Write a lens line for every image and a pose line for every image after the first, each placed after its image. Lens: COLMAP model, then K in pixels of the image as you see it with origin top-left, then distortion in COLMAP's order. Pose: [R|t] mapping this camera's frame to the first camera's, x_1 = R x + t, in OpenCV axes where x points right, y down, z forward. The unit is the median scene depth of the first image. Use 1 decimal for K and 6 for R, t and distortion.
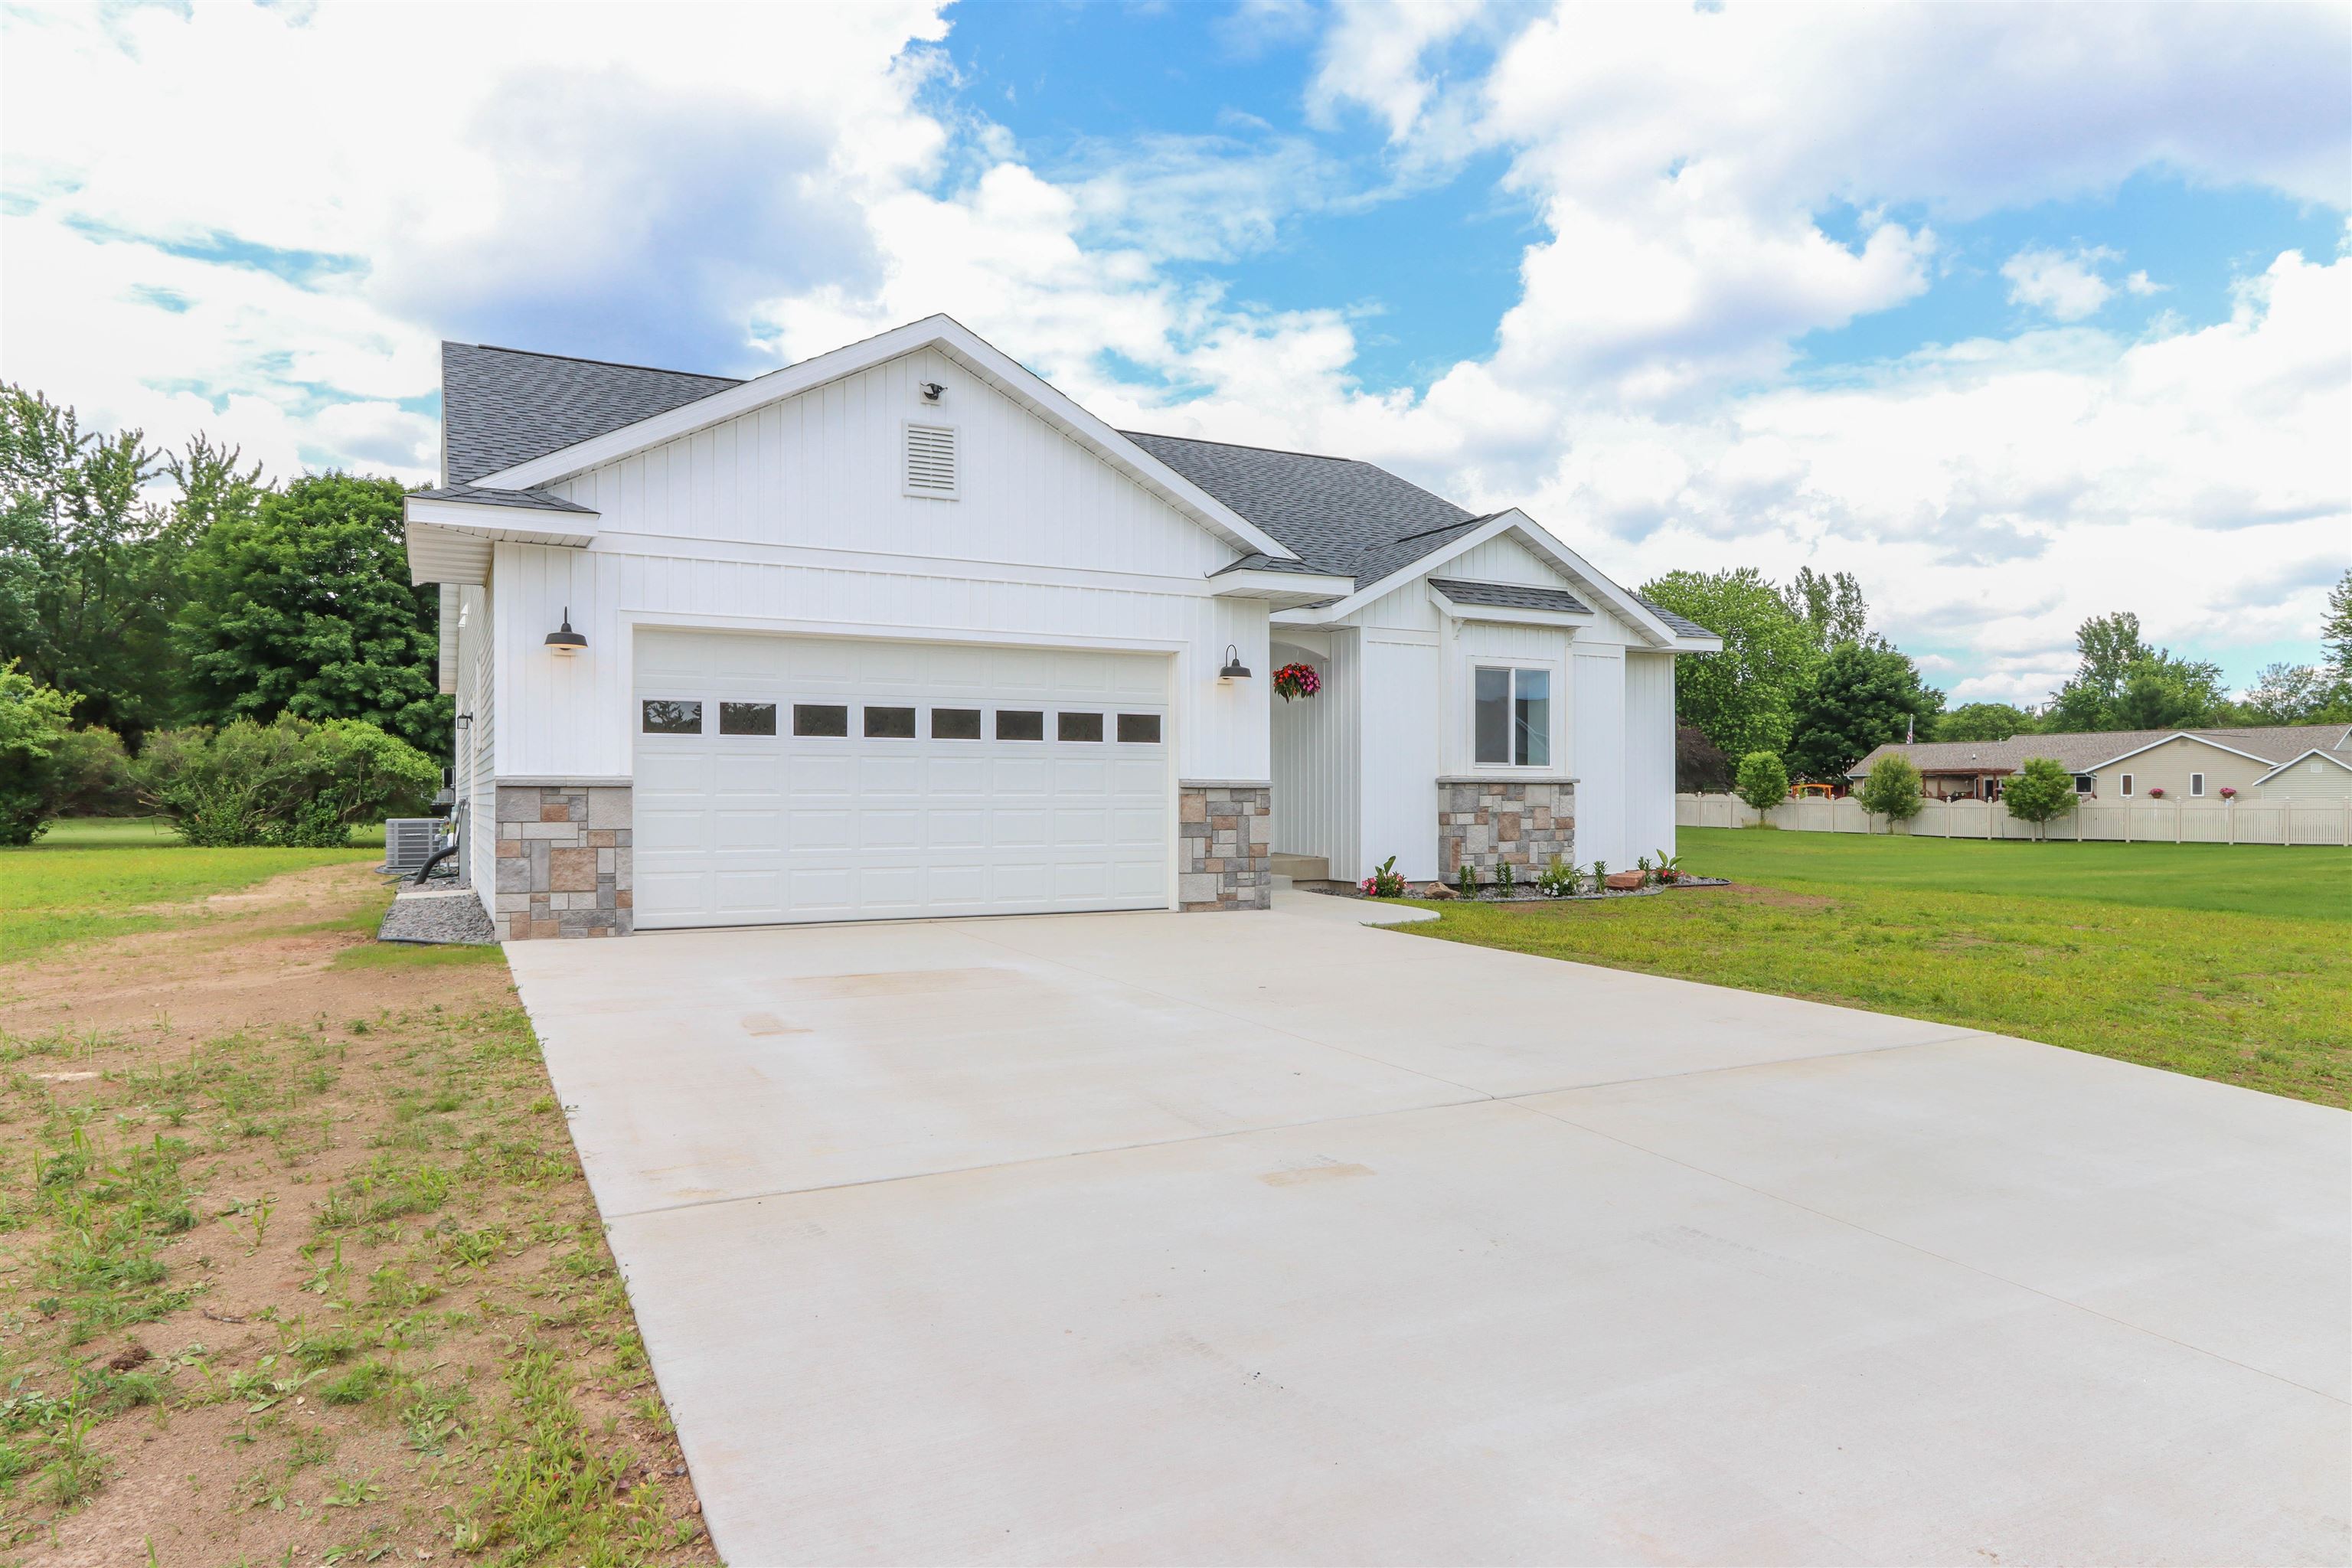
lens RADIAL K [[1379.3, 0, 1164.6], [0, 1379.3, 786.4], [0, 0, 1]] dist [0.008184, 0.002069]
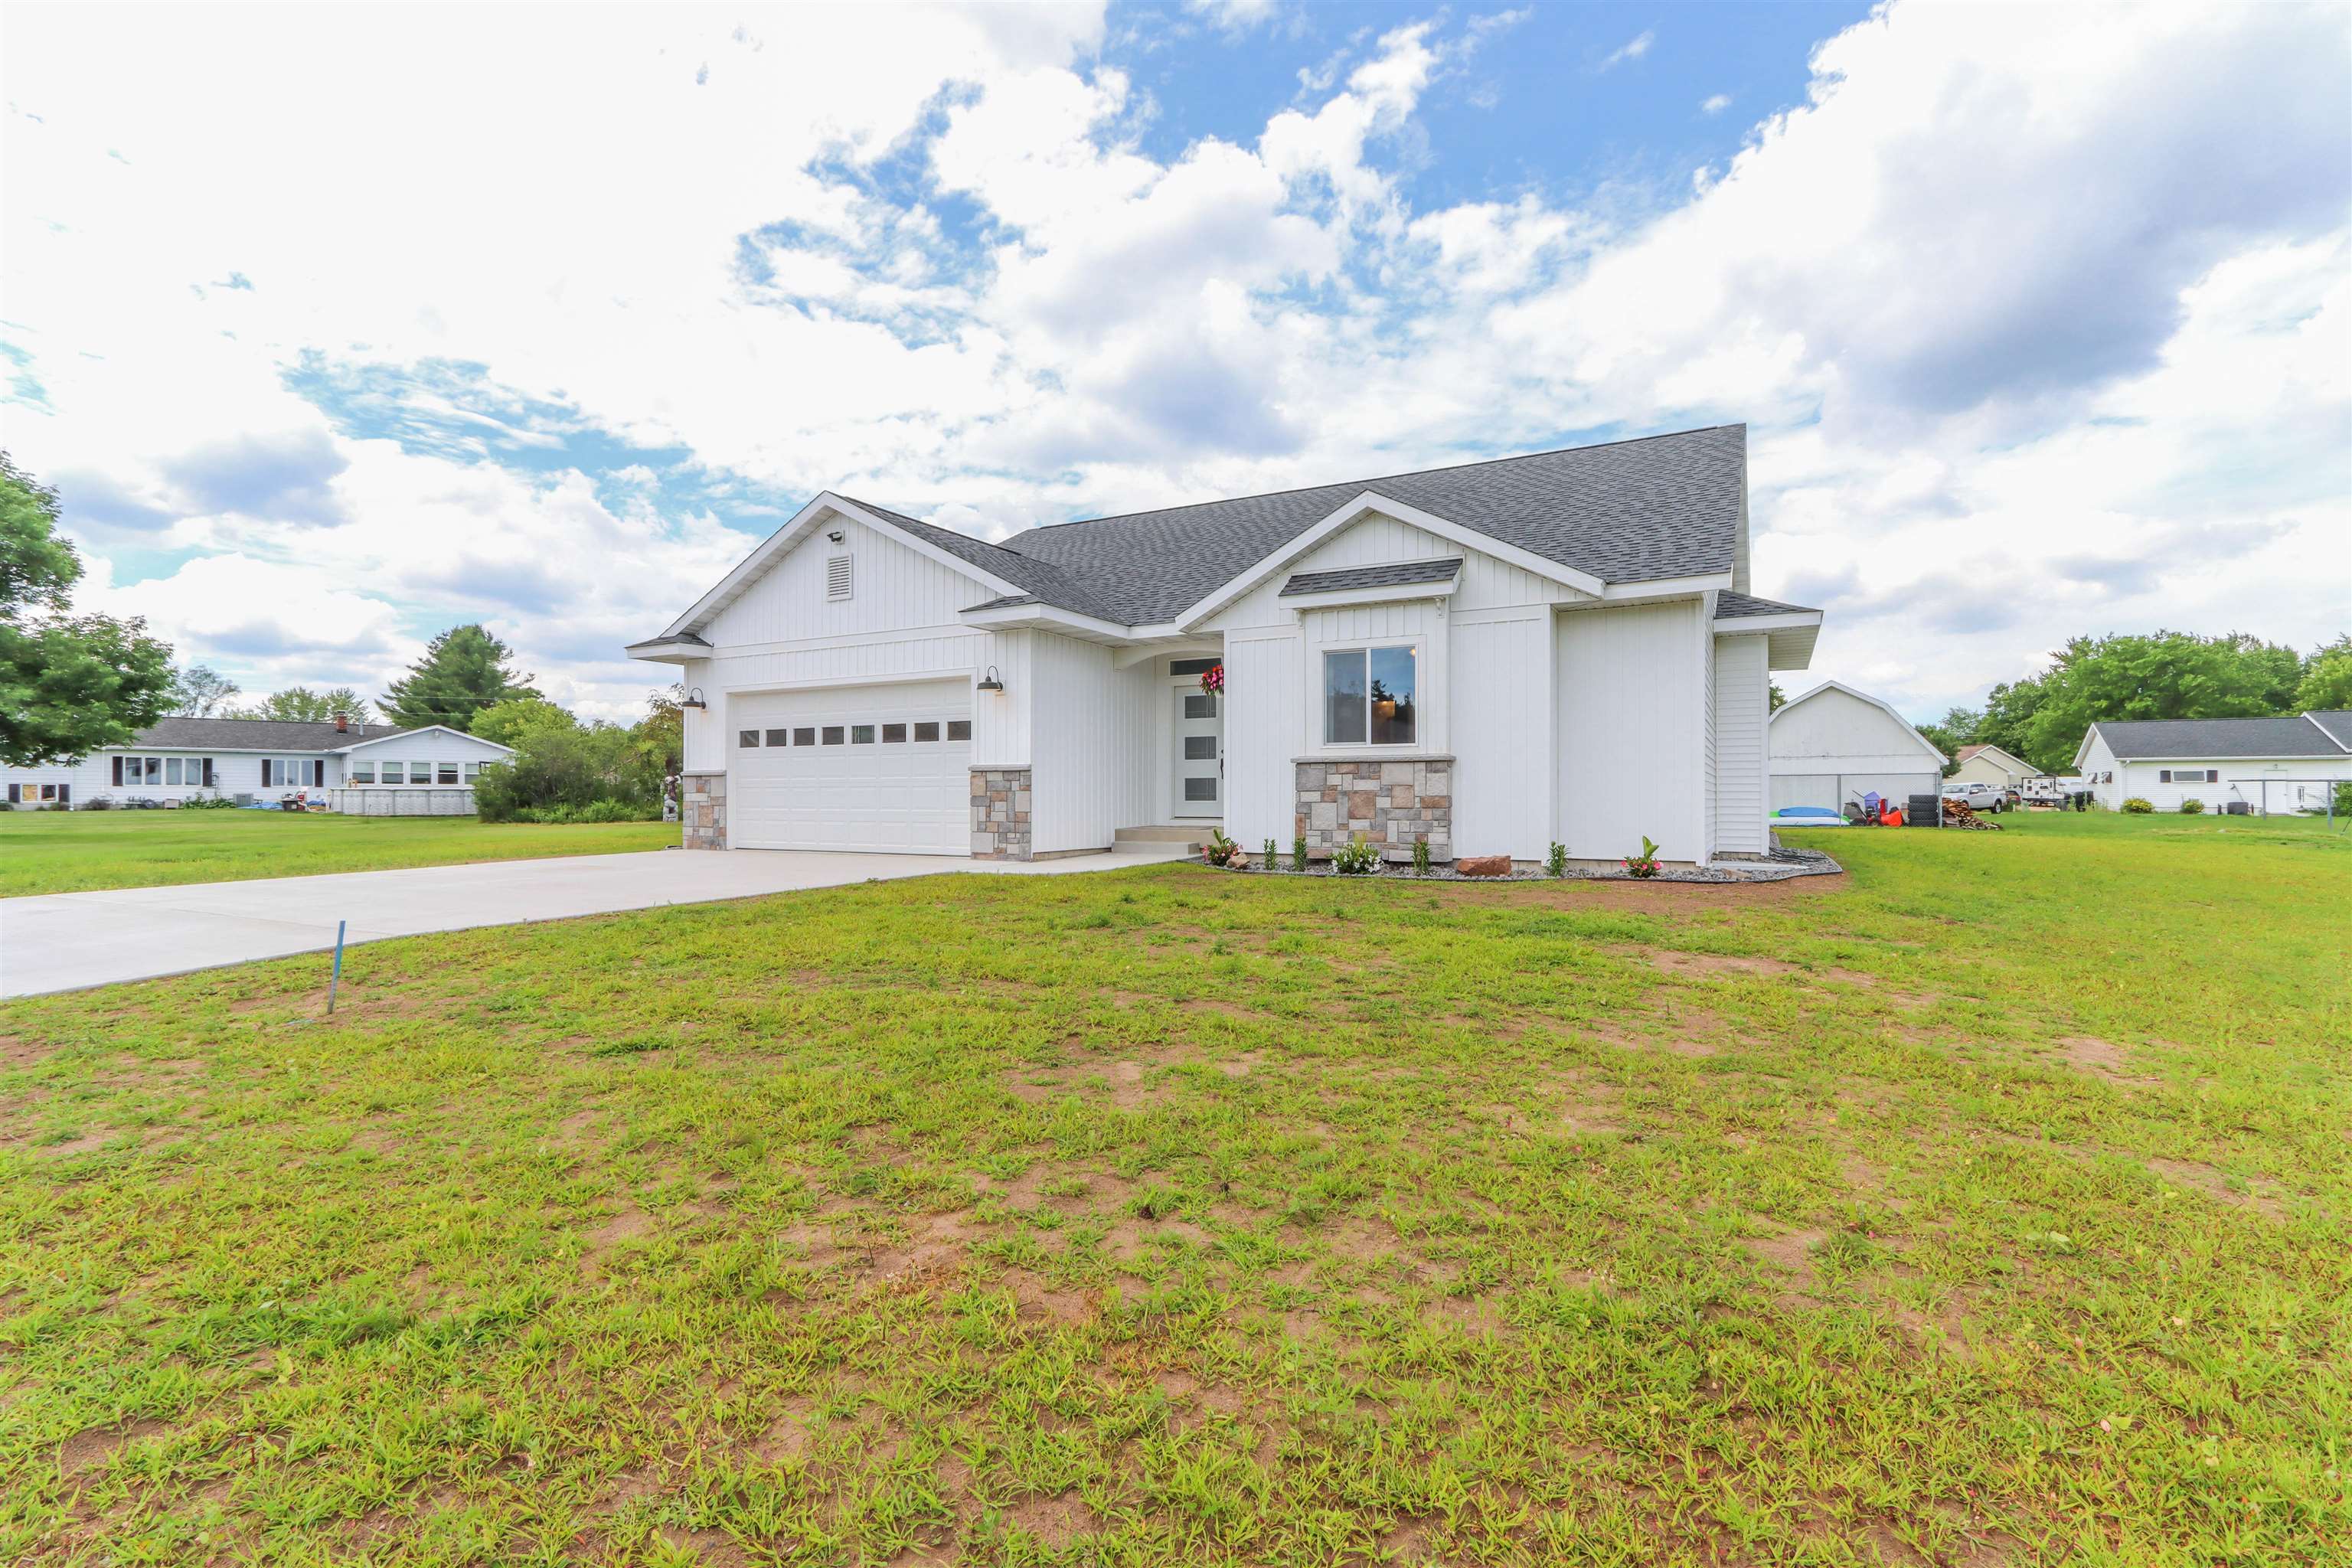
lens RADIAL K [[1109.4, 0, 1160.6], [0, 1109.4, 787.2], [0, 0, 1]] dist [0.000975, 0.000017]
pose [[0.544322, 0.001761, -0.838874, 1.046414], [0.011031, 0.999896, 0.009257, 0.008499], [0.838804, -0.014292, 0.544246, 0.525614]]
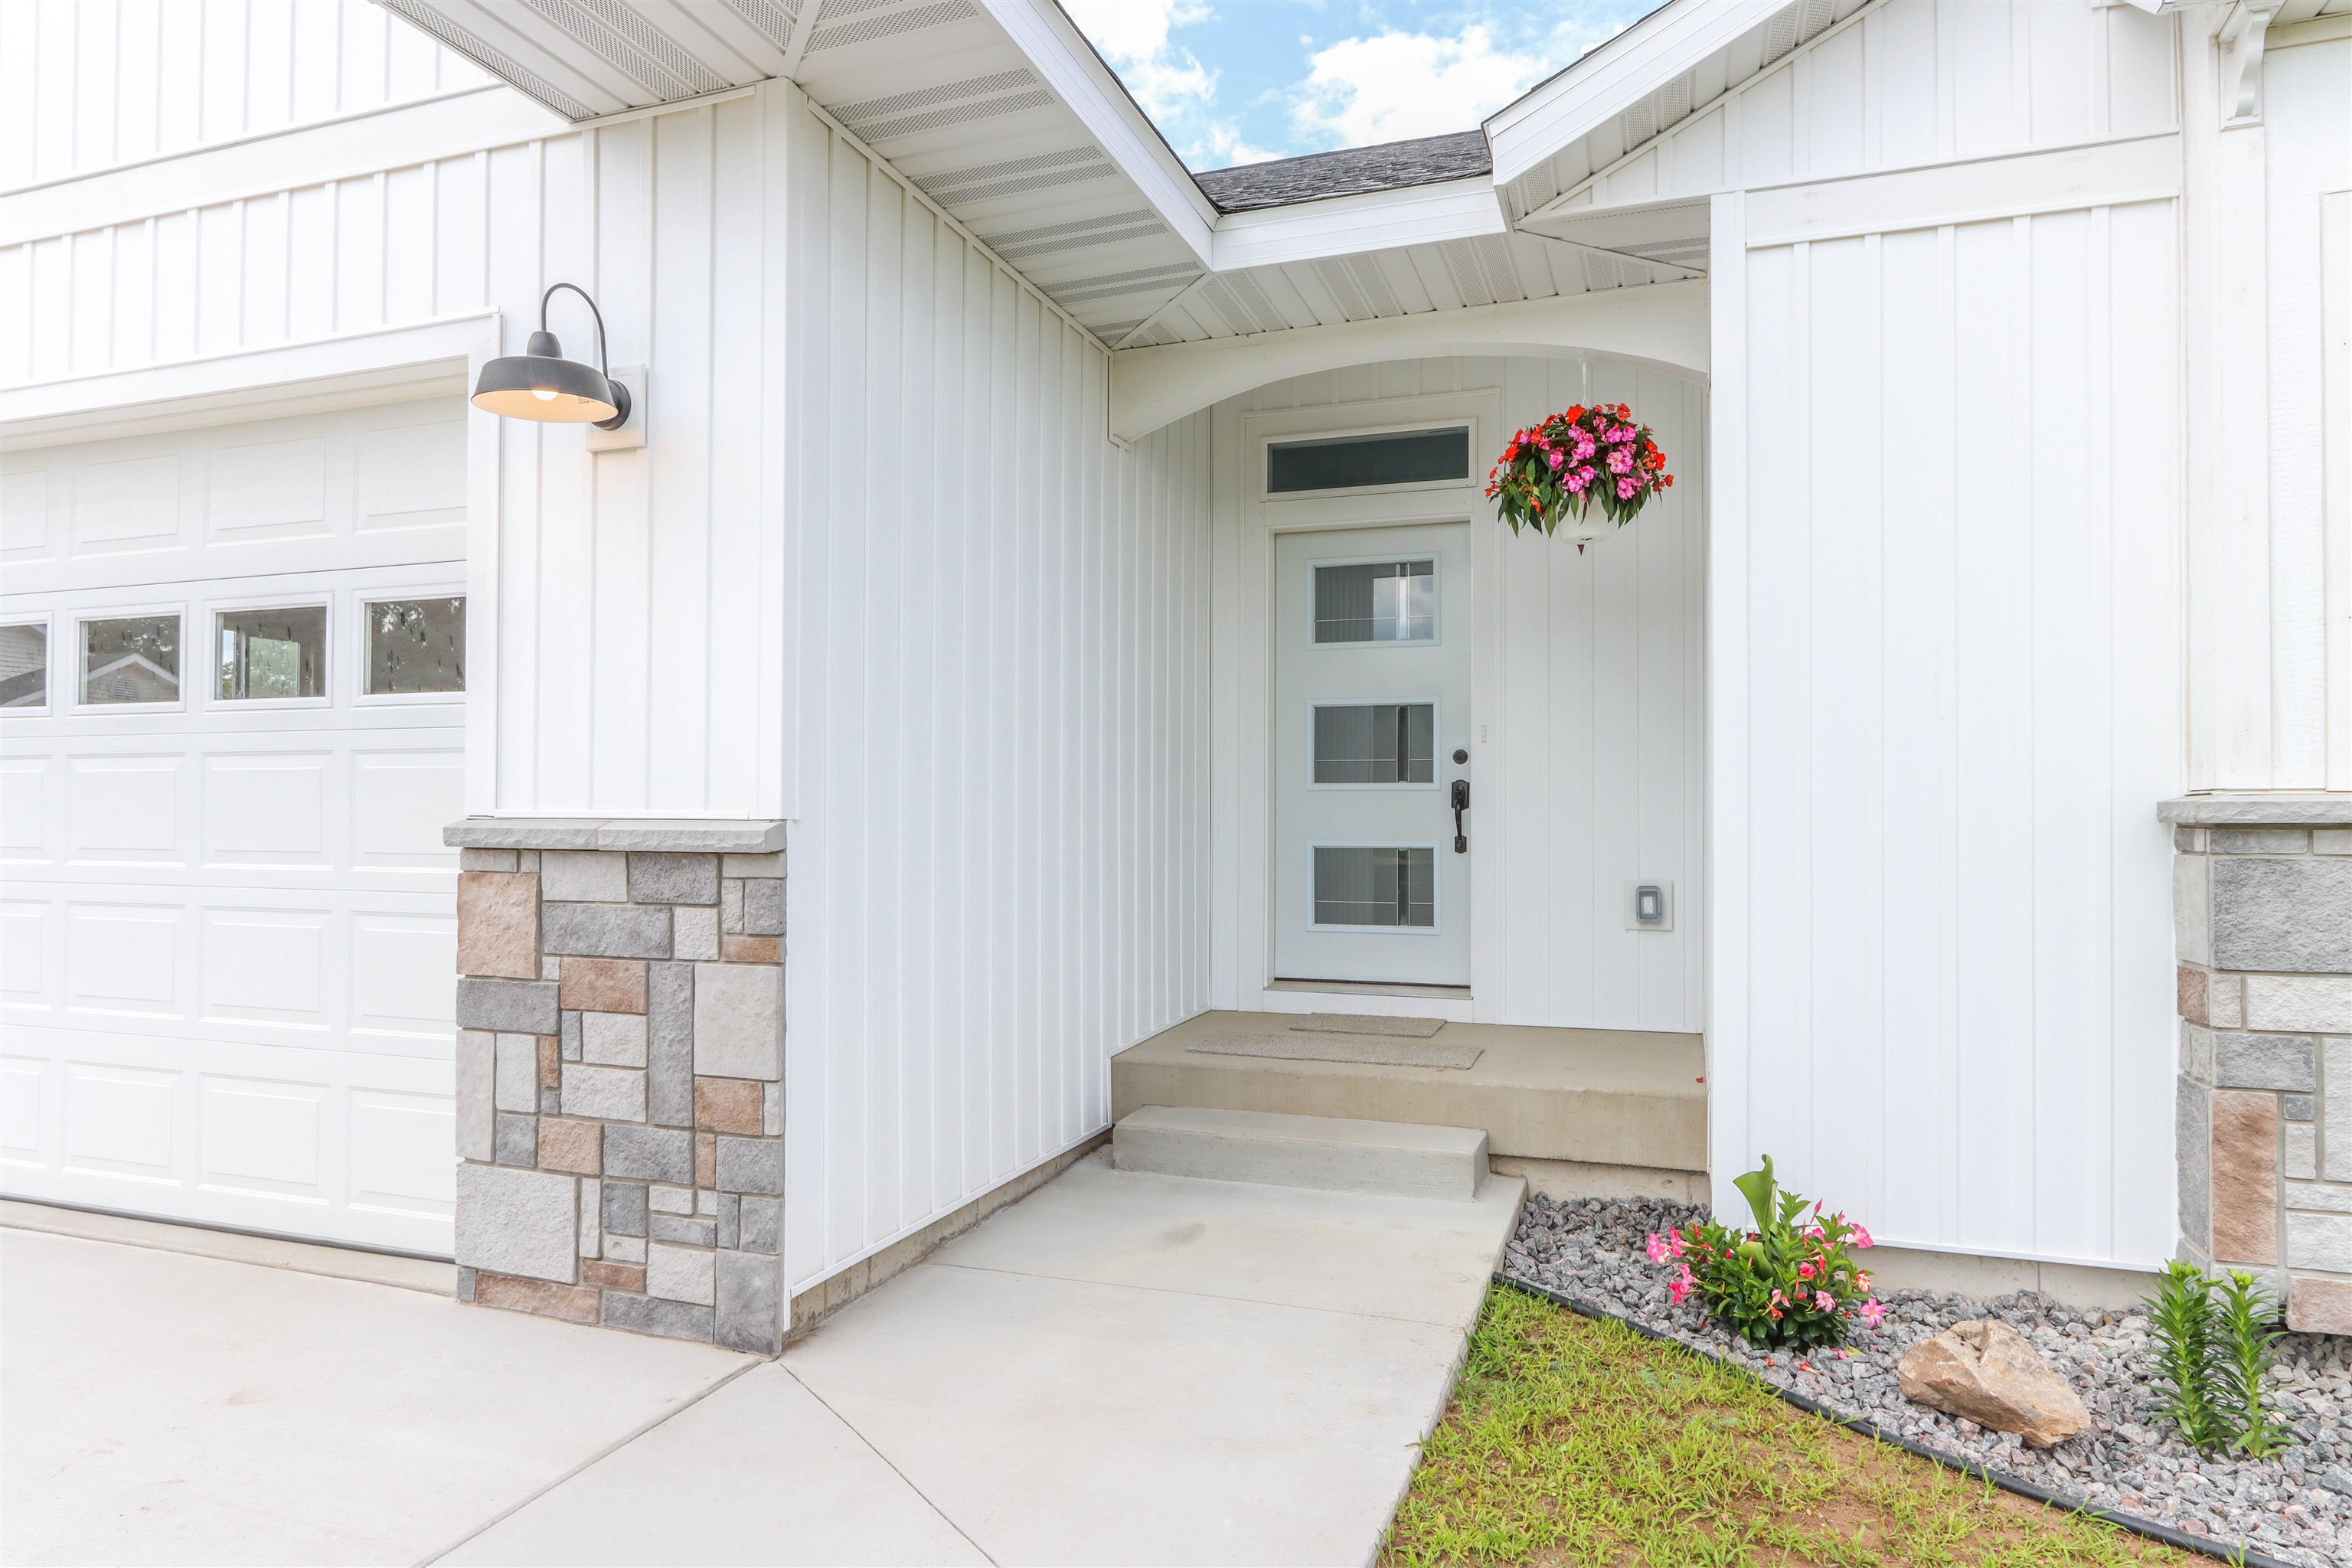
lens RADIAL K [[1379.3, 0, 1191.0], [0, 1379.3, 789.0], [0, 0, 1]] dist [0.008184, 0.002069]
pose [[0.677683, -0.002651, -0.735350, 0.304273], [0.003710, 0.999993, -0.000186, -0.009689], [0.735345, -0.002602, 0.677688, 0.892993]]
